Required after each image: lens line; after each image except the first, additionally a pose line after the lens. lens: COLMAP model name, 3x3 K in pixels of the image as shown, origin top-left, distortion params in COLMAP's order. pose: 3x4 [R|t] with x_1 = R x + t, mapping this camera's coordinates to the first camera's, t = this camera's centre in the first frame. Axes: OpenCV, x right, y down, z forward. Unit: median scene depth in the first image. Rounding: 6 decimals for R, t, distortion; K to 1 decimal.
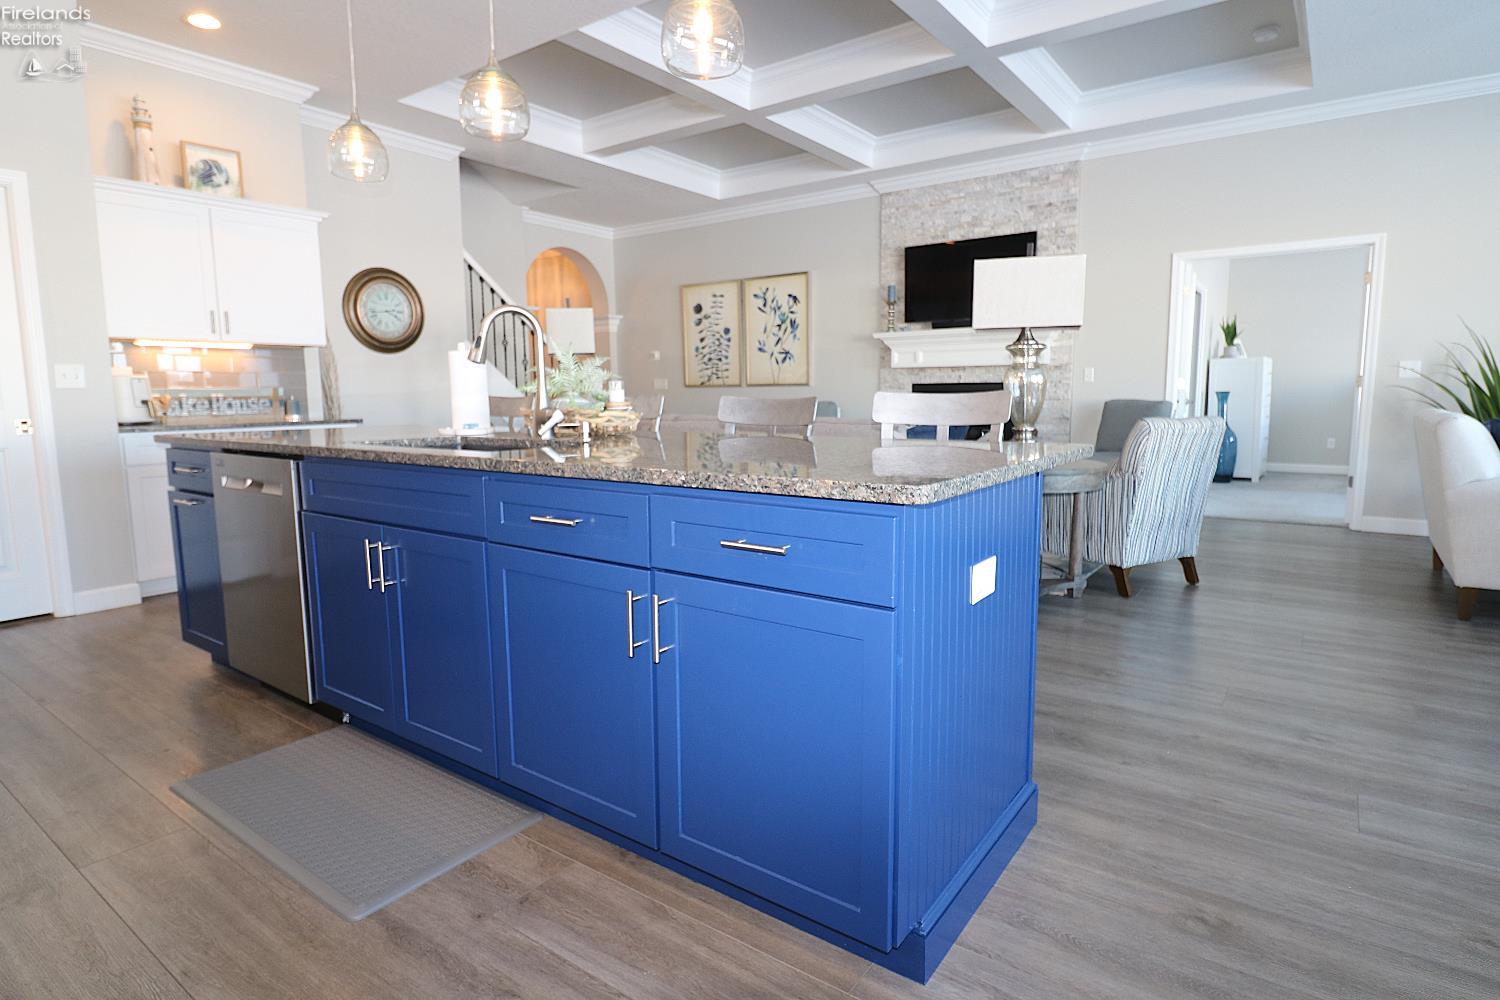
lens RADIAL K [[820.4, 0, 749.2], [0, 820.4, 501.2], [0, 0, 1]] dist [0.000376, -0.006324]
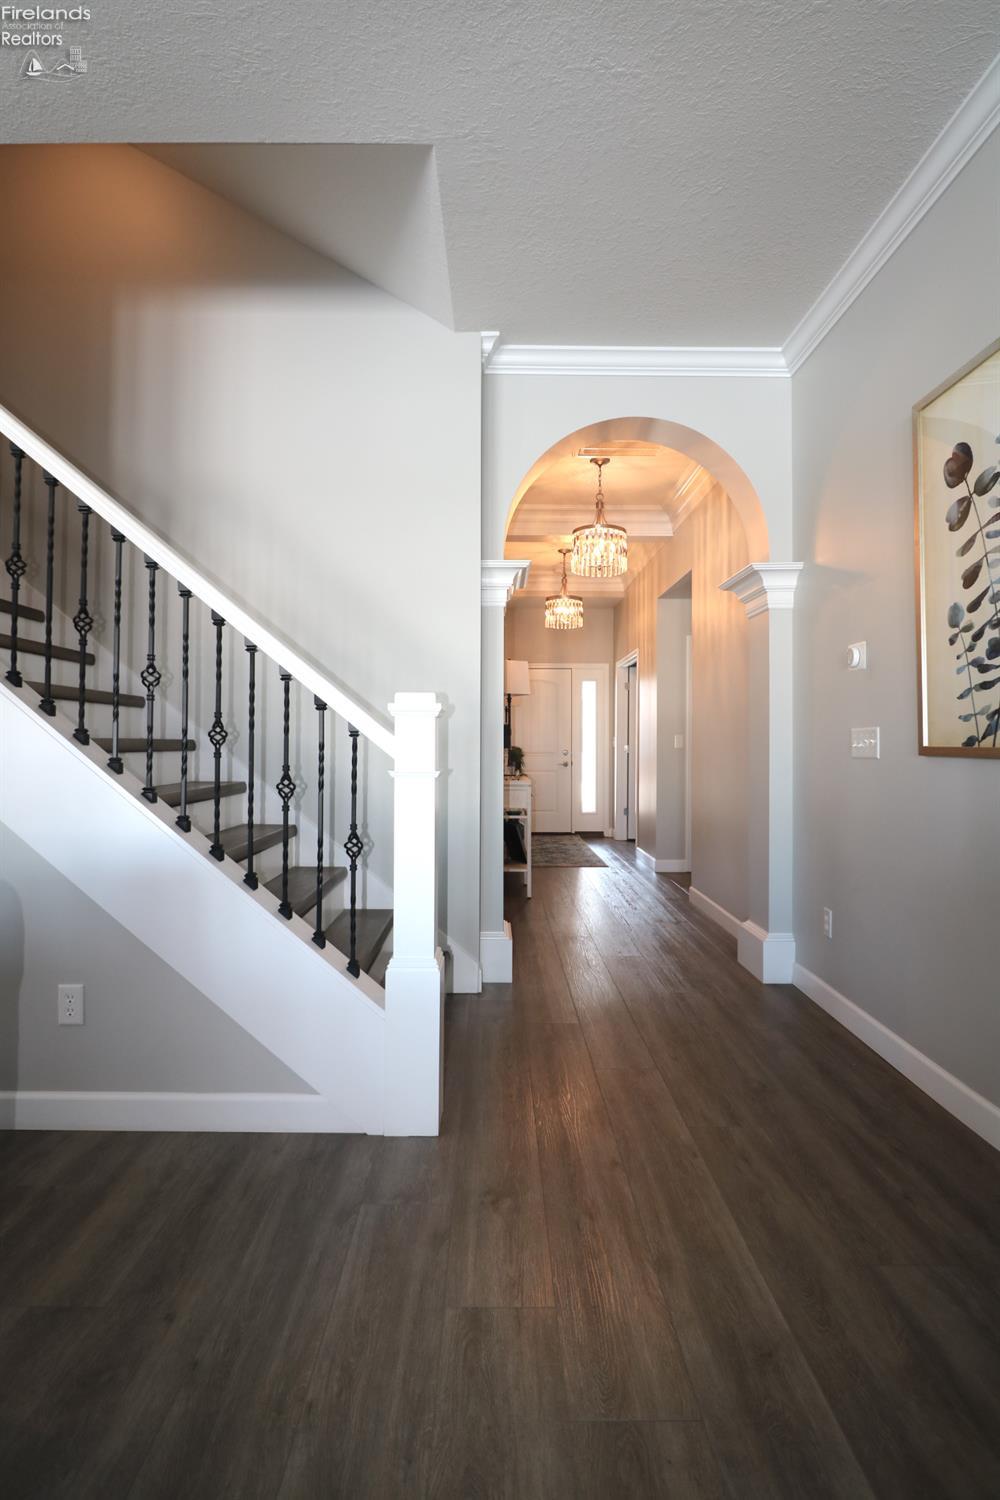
lens RADIAL K [[751.0, 0, 500.4], [0, 751.0, 745.8], [0, 0, 1]] dist [-0.003247, -0.000879]
pose [[0.594528, 0.013684, -0.803958, 0.054486], [-0.111526, 0.991594, -0.065596, -0.131584], [0.796303, 0.128661, 0.591057, 0.884346]]
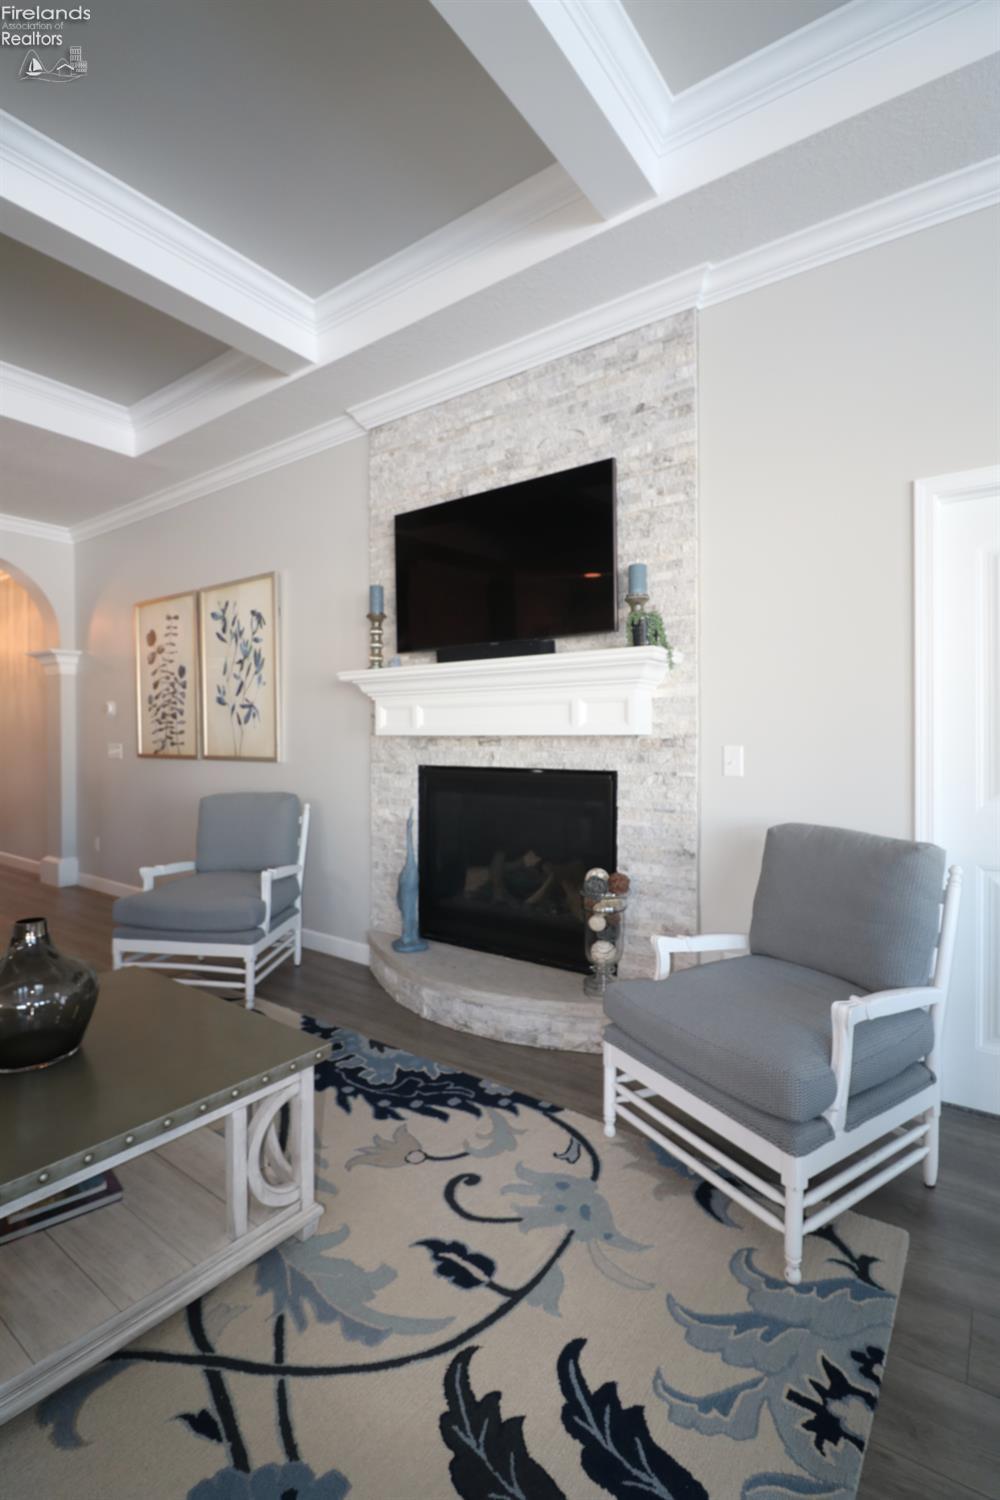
lens RADIAL K [[693.2, 0, 503.3], [0, 693.2, 742.7], [0, 0, 1]] dist [-0.010681, -0.002869]
pose [[0.999940, 0.010703, 0.002136, 0.254398], [-0.010345, 0.991849, -0.127000, -0.101699], [-0.003477, 0.126971, 0.991900, 0.552267]]
